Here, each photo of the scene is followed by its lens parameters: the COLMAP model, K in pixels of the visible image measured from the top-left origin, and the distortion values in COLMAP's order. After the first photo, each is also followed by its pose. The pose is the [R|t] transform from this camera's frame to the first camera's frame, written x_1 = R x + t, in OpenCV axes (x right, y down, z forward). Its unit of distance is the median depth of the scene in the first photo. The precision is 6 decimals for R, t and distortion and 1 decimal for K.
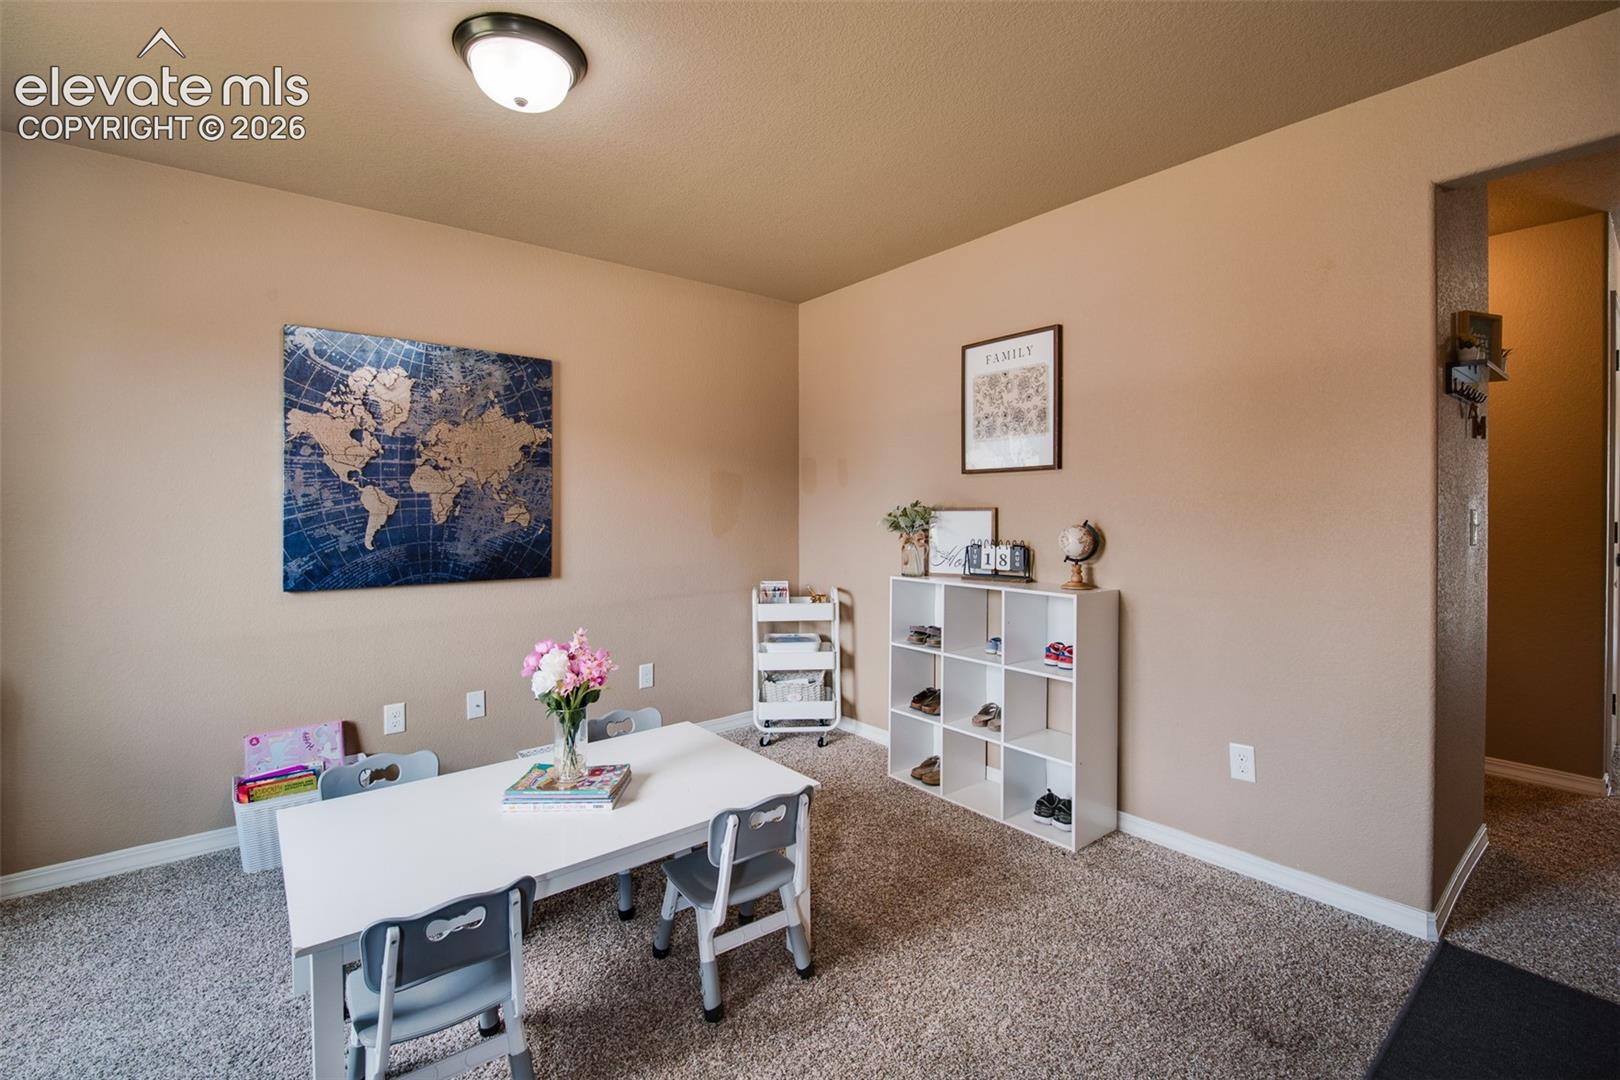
lens RADIAL K [[713.4, 0, 802.1], [0, 713.4, 505.2], [0, 0, 1]] dist [-0.000625, -0.008904]
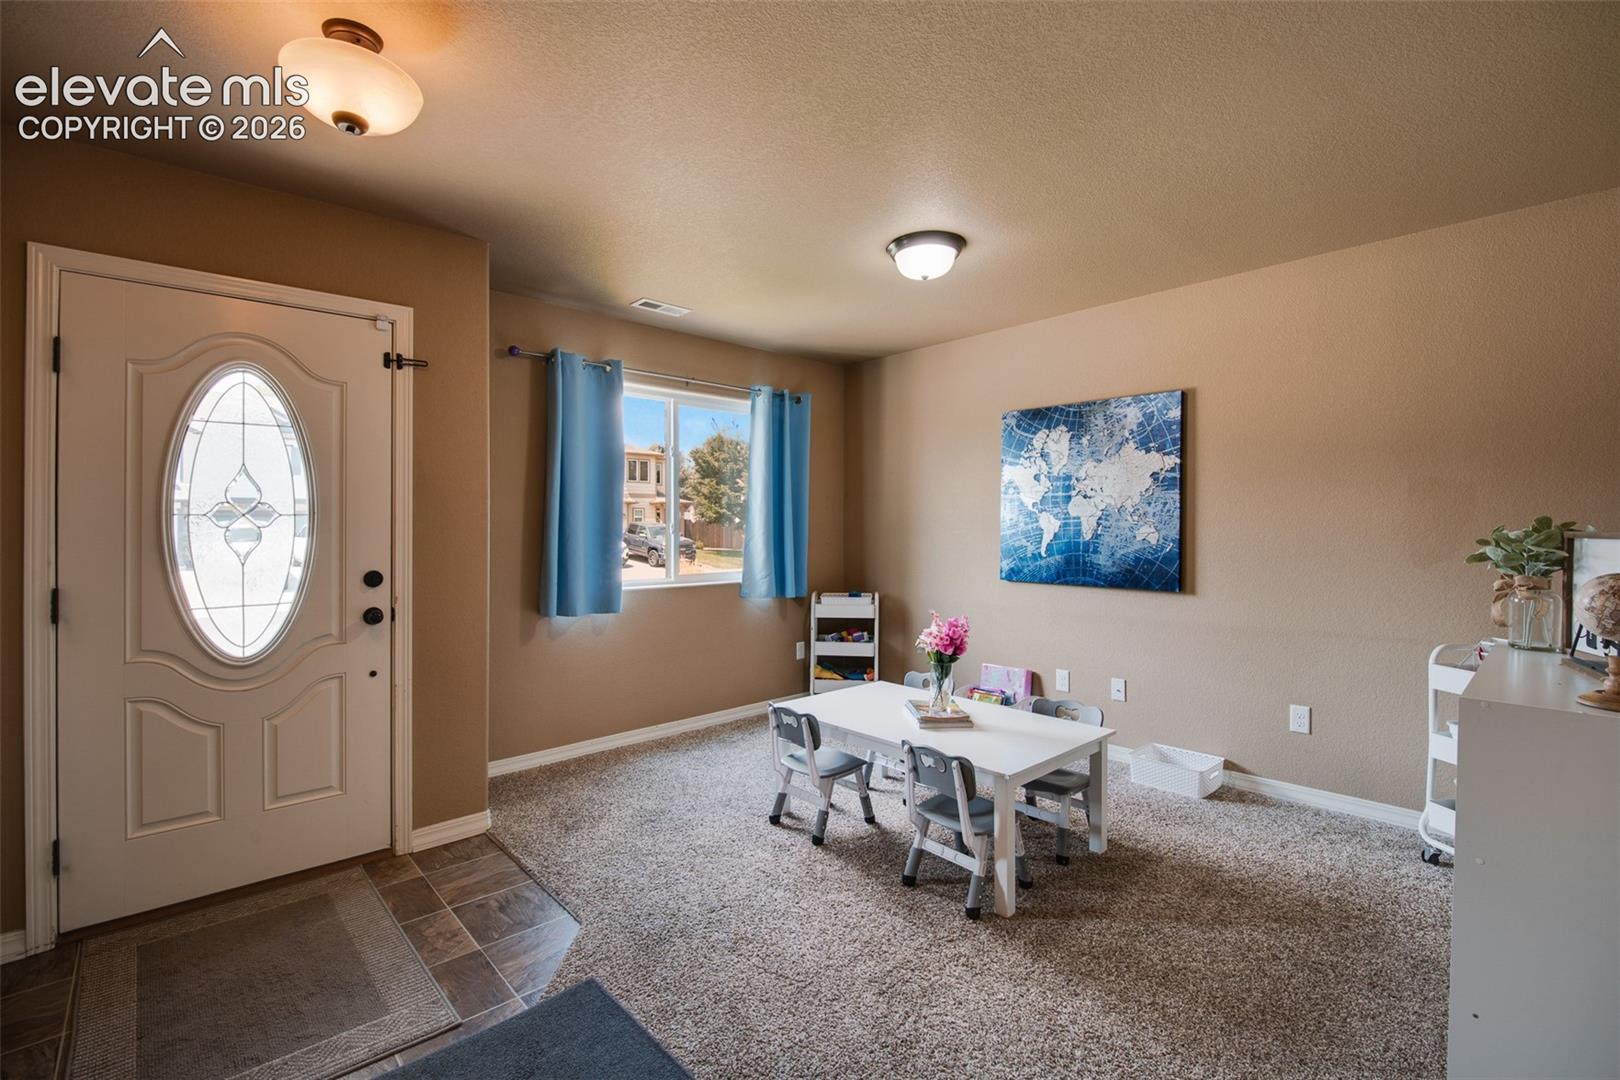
lens RADIAL K [[713.4, 0, 802.1], [0, 713.4, 505.2], [0, 0, 1]] dist [-0.000625, -0.008904]
pose [[0.049790, -0.027622, -0.998378, 0.776774], [0.005063, 0.999612, -0.027403, -0.004089], [0.998747, -0.003691, 0.049911, 0.422683]]
